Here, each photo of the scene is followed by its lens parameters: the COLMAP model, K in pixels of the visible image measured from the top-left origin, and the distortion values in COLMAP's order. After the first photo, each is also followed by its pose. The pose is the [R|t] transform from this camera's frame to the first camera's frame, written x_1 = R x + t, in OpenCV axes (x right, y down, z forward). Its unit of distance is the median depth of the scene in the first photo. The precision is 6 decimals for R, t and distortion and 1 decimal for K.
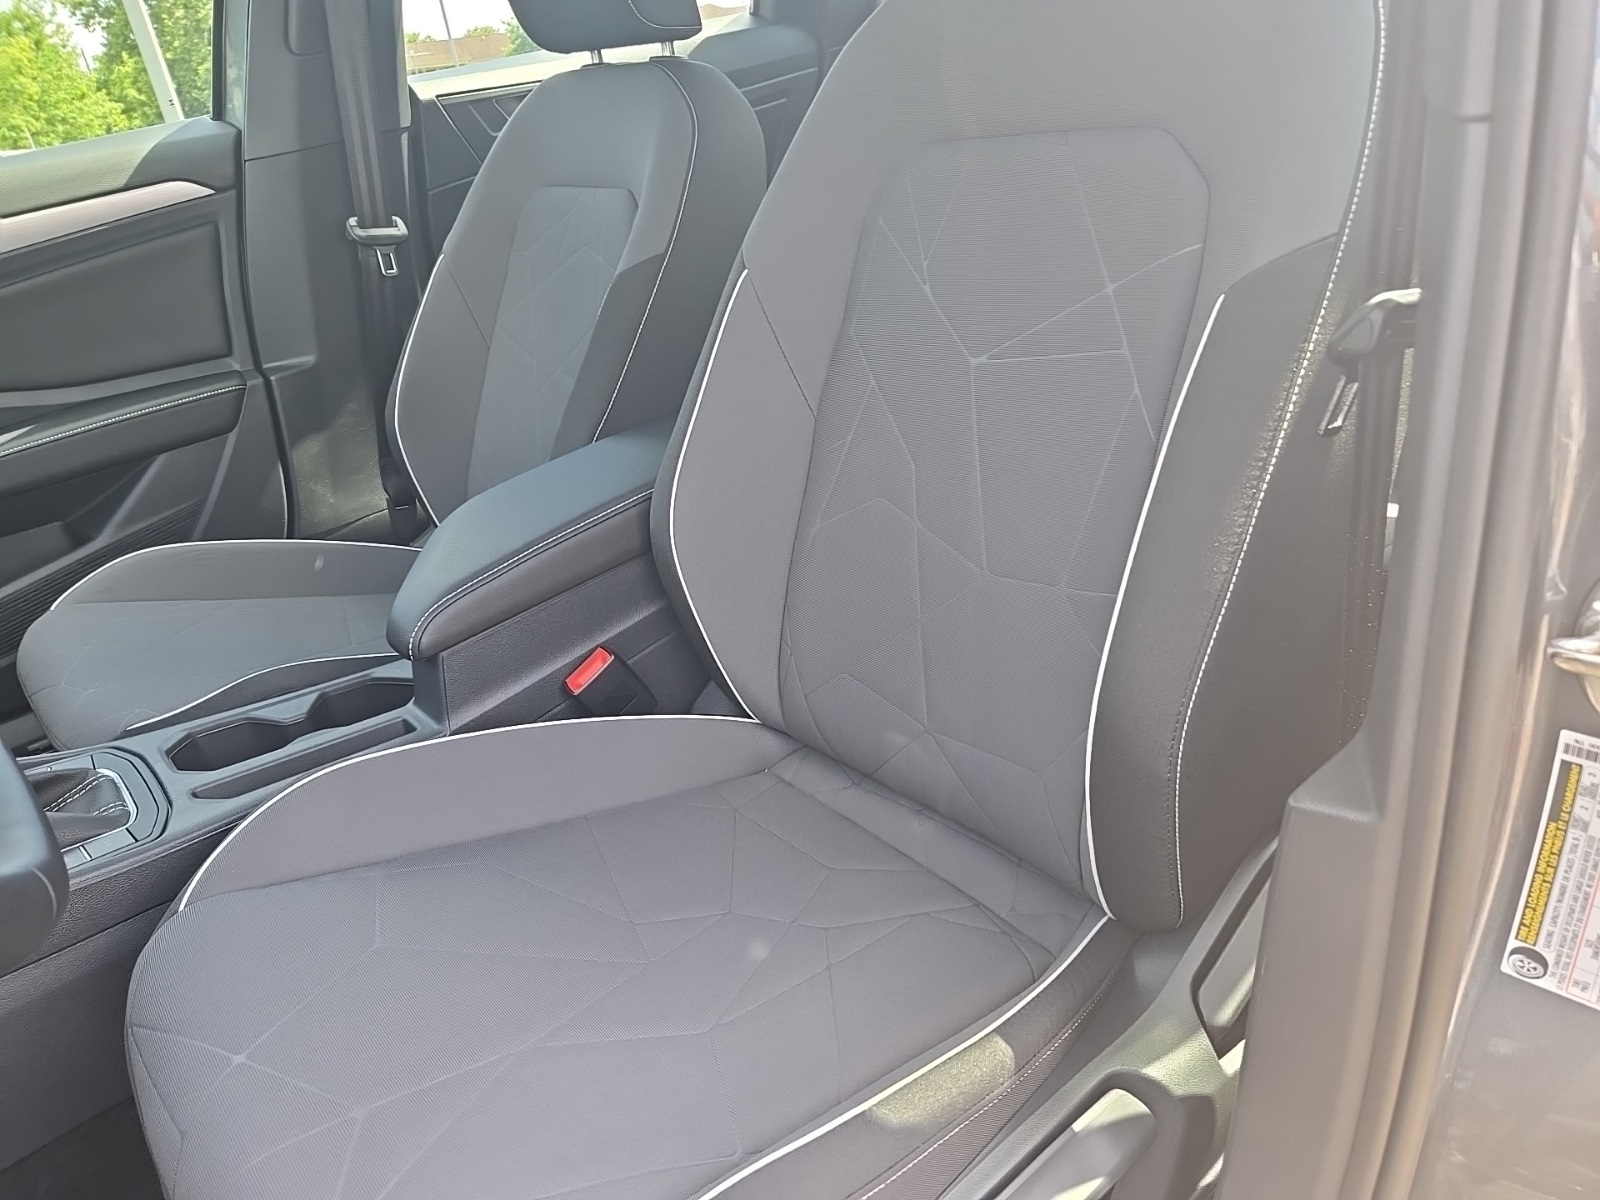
lens RADIAL K [[1079.7, 0, 800.0], [0, 1079.7, 600.0], [0, 0, 1]] dist [0.074095, -0.072865]
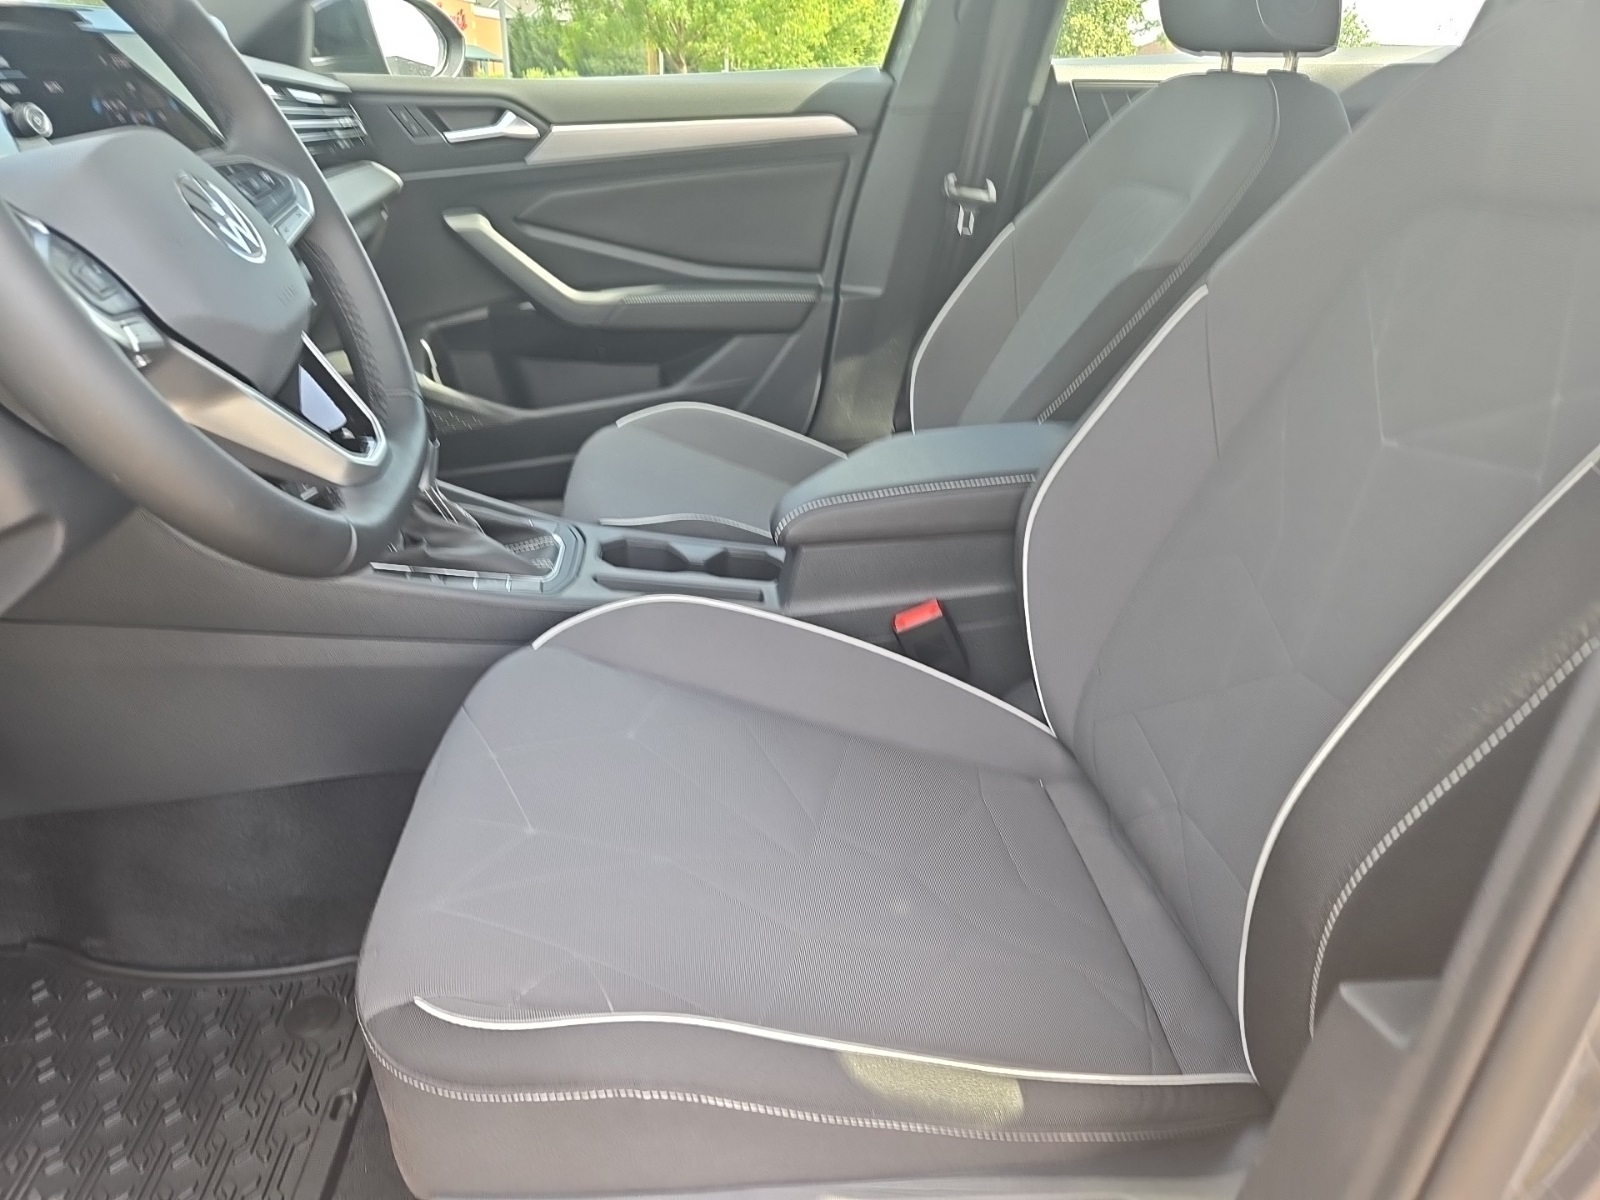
lens RADIAL K [[1077.7, 0, 817.5], [0, 1077.7, 606.8], [0, 0, 1]] dist [0.064802, -0.056091]
pose [[0.804832, 0.378713, -0.456972, 0.162385], [-0.378239, 0.920633, 0.096804, -0.006453], [0.457364, 0.094933, 0.884198, 0.017095]]
